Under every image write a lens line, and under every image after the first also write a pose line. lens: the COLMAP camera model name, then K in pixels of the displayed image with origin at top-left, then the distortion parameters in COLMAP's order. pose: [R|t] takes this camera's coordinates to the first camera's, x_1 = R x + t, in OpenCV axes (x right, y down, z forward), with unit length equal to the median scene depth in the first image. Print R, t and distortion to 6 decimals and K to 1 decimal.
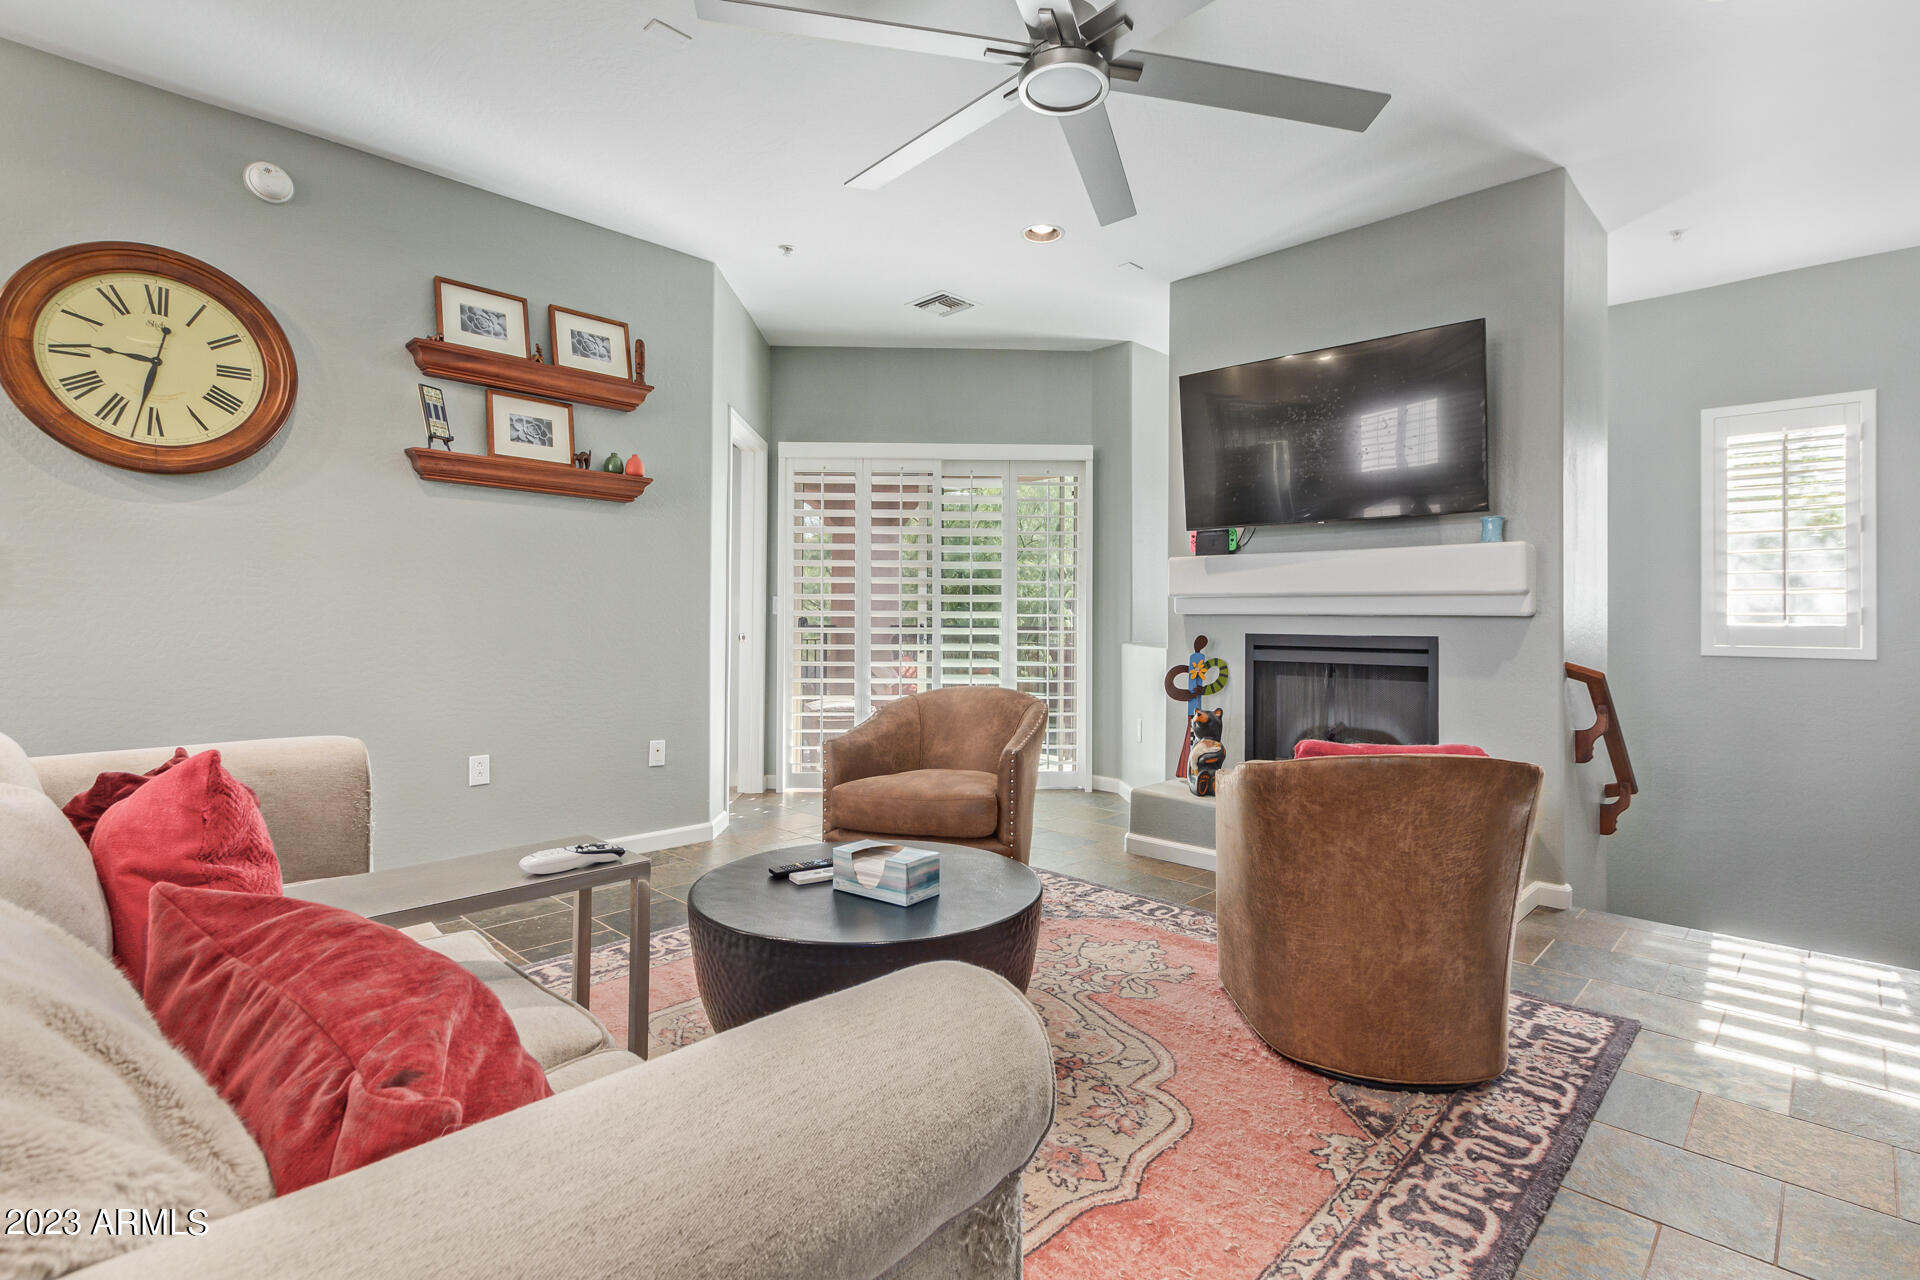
lens RADIAL K [[899.1, 0, 983.1], [0, 899.1, 612.3], [0, 0, 1]] dist [0.001489, -0.001058]
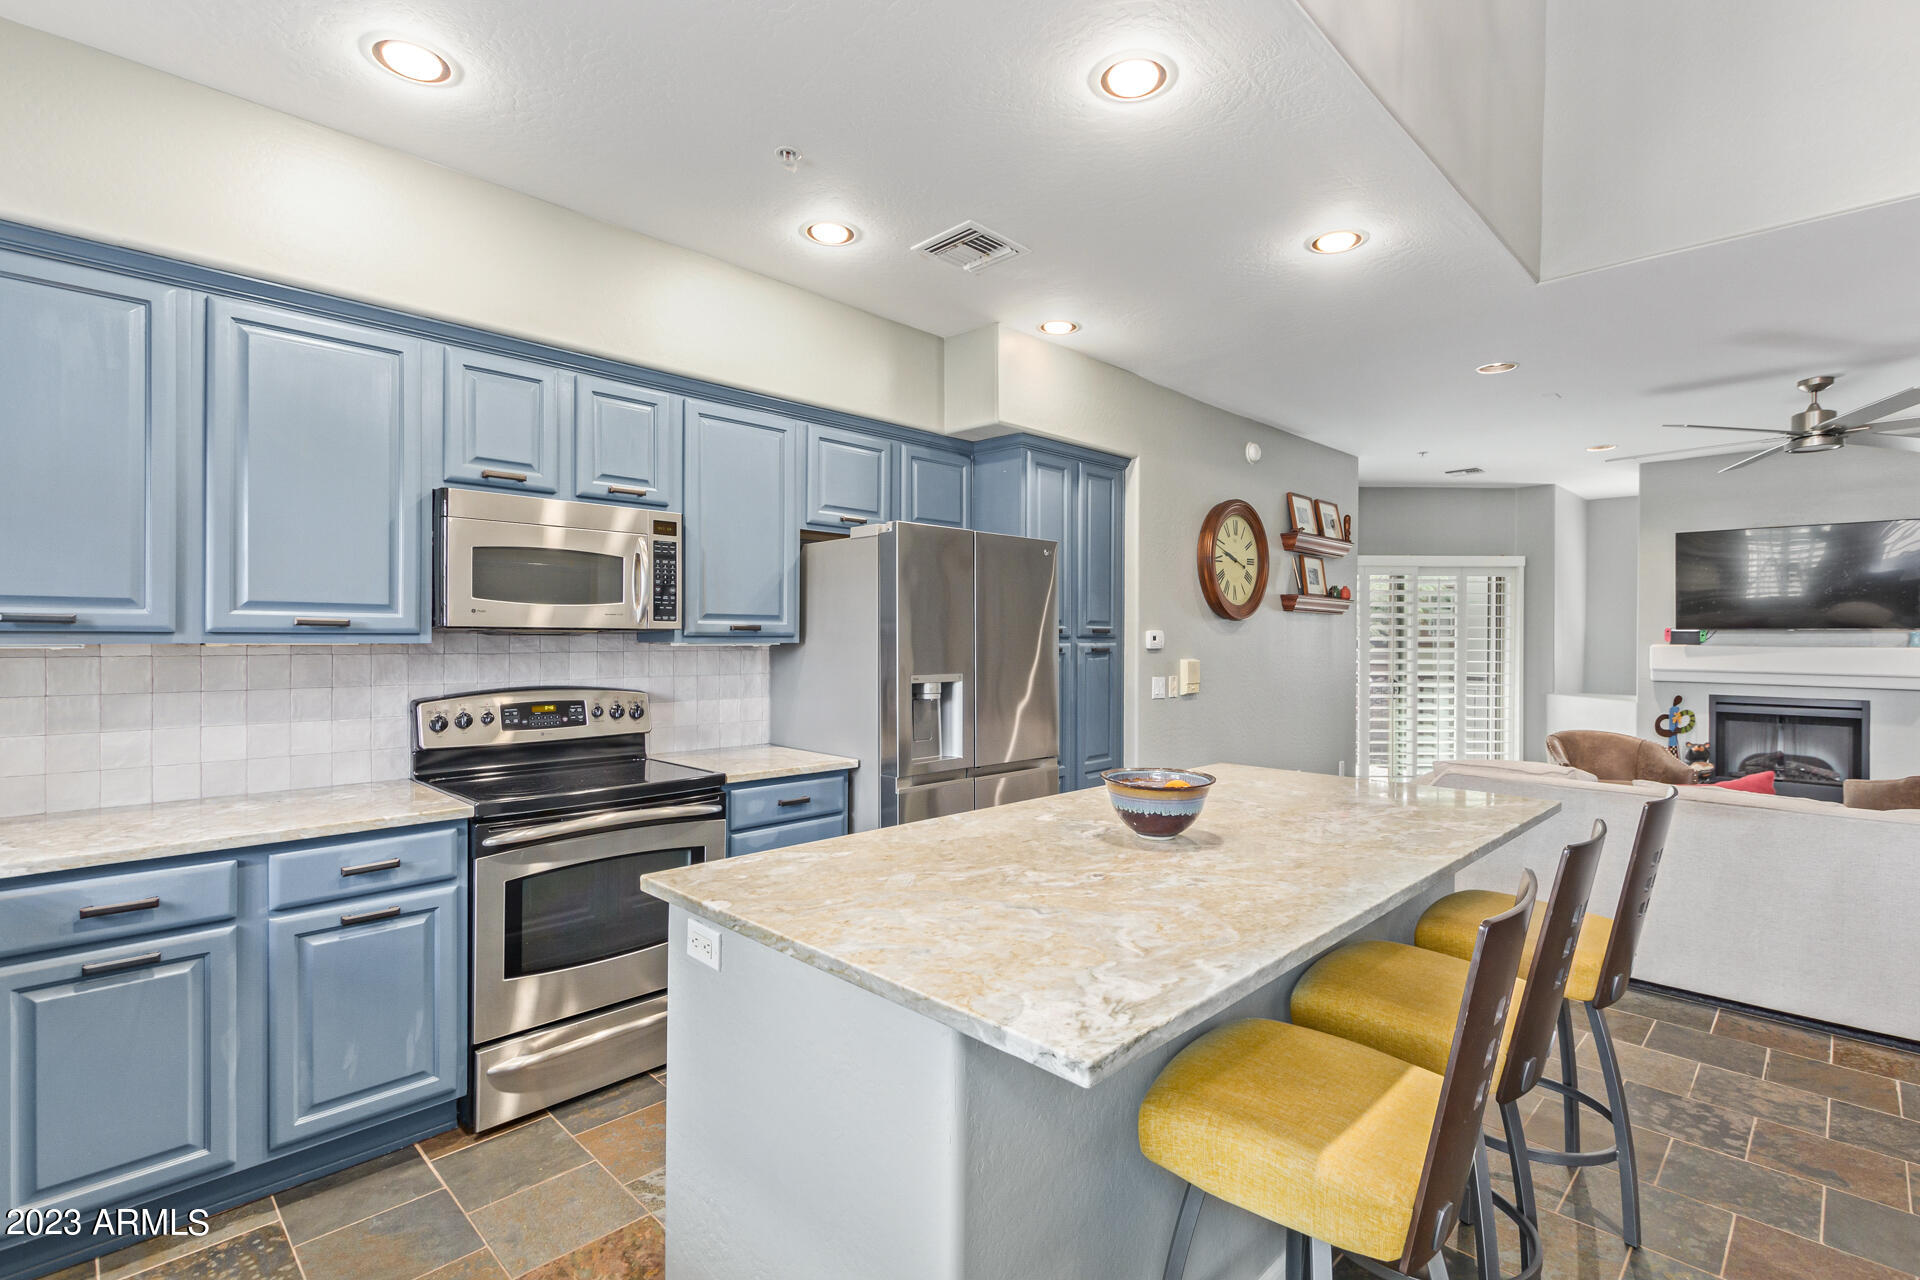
lens RADIAL K [[899.1, 0, 963.8], [0, 899.1, 639.4], [0, 0, 1]] dist [0.001489, -0.001058]
pose [[0.999848, -0.000831, -0.017443, -1.092595], [0.001050, 0.999921, 0.012558, -0.104250], [0.017431, -0.012574, 0.999769, -0.665471]]
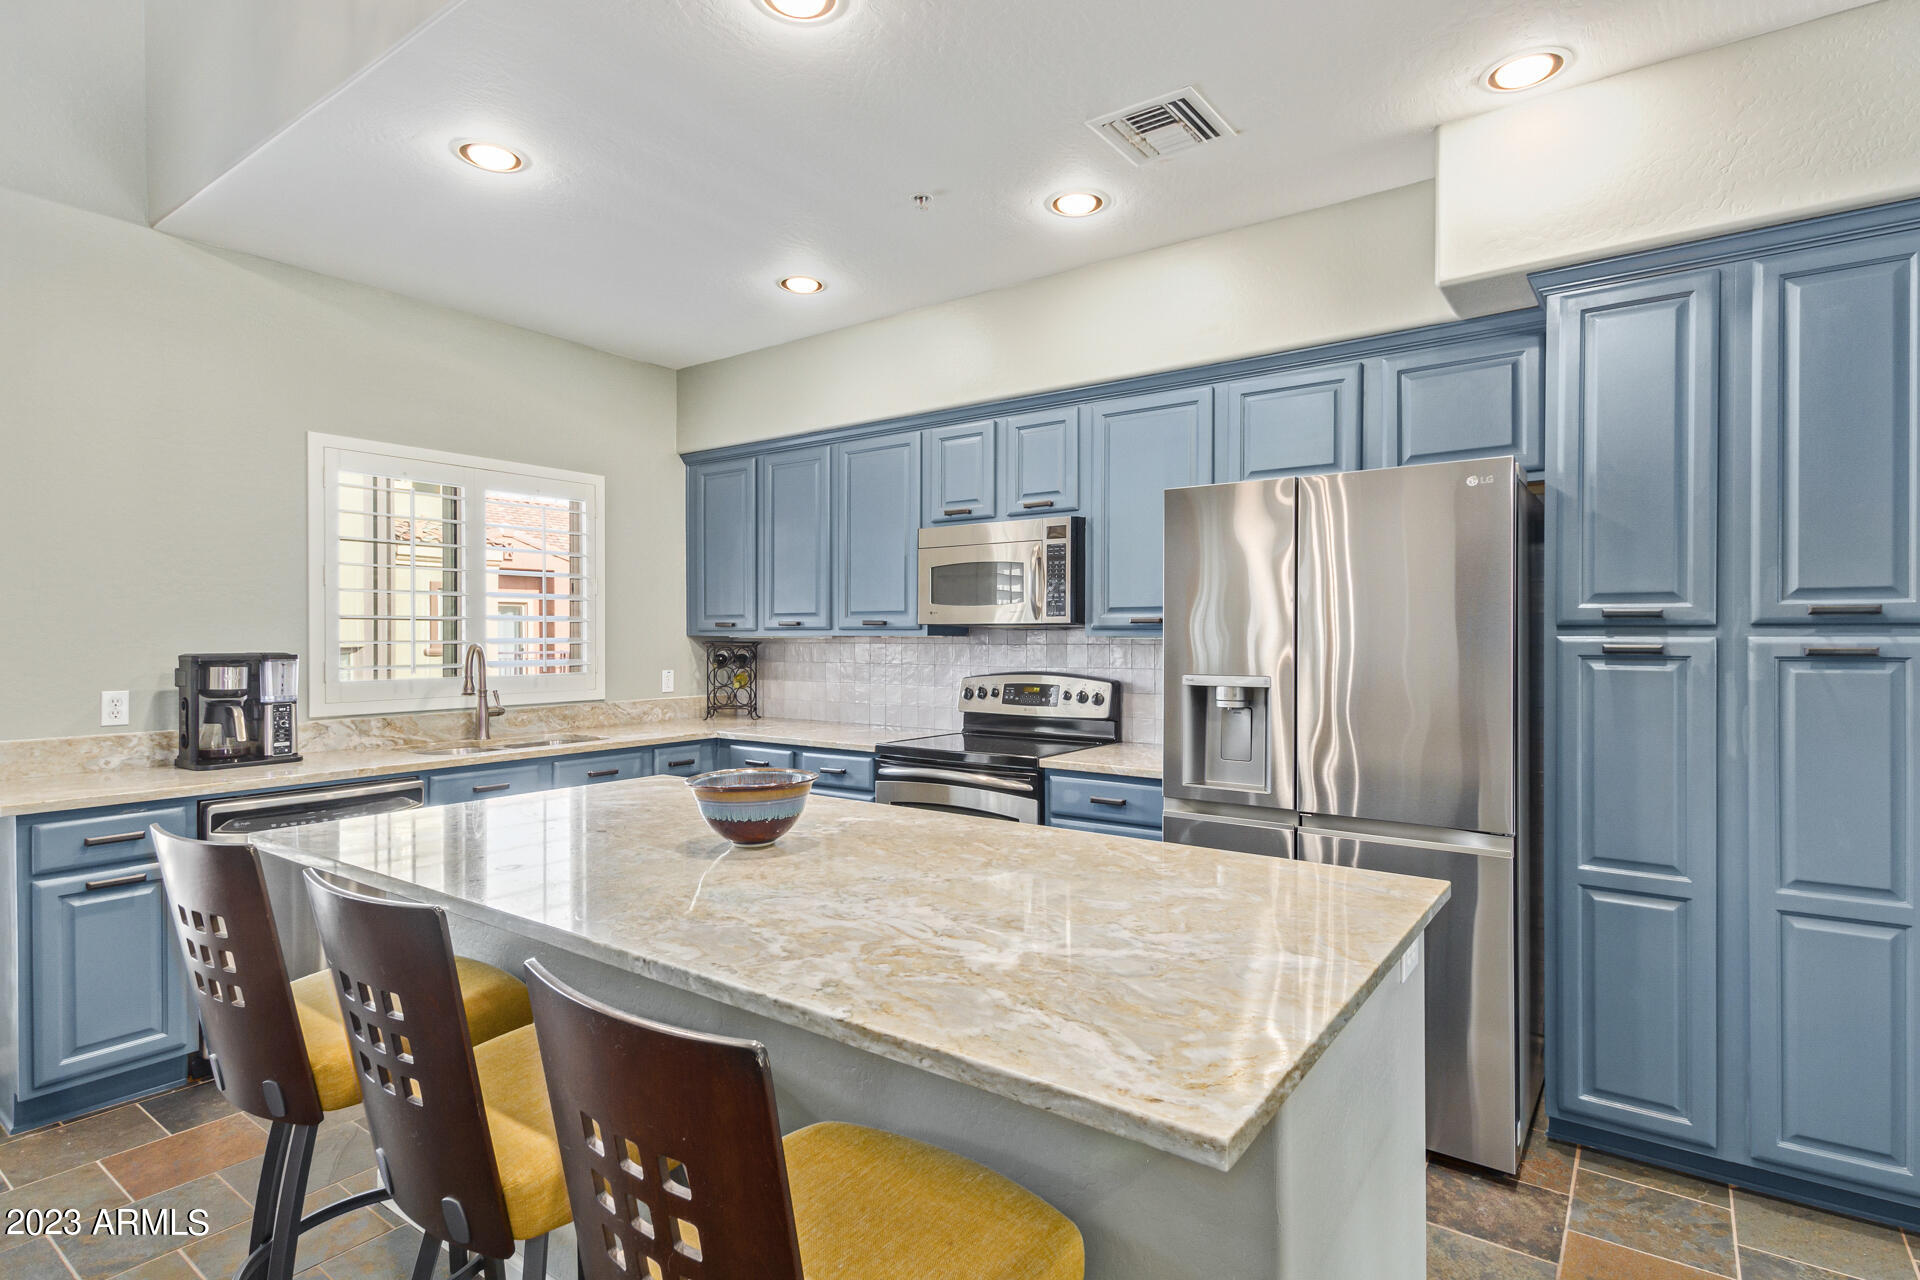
lens RADIAL K [[945.0, 0, 974.5], [0, 945.0, 642.1], [0, 0, 1]] dist [0.009926, -0.000069]
pose [[0.140709, 0.001131, -0.990050, -0.435012], [0.009451, 0.999952, 0.002486, -0.087526], [0.990006, -0.009707, 0.140692, -0.055056]]
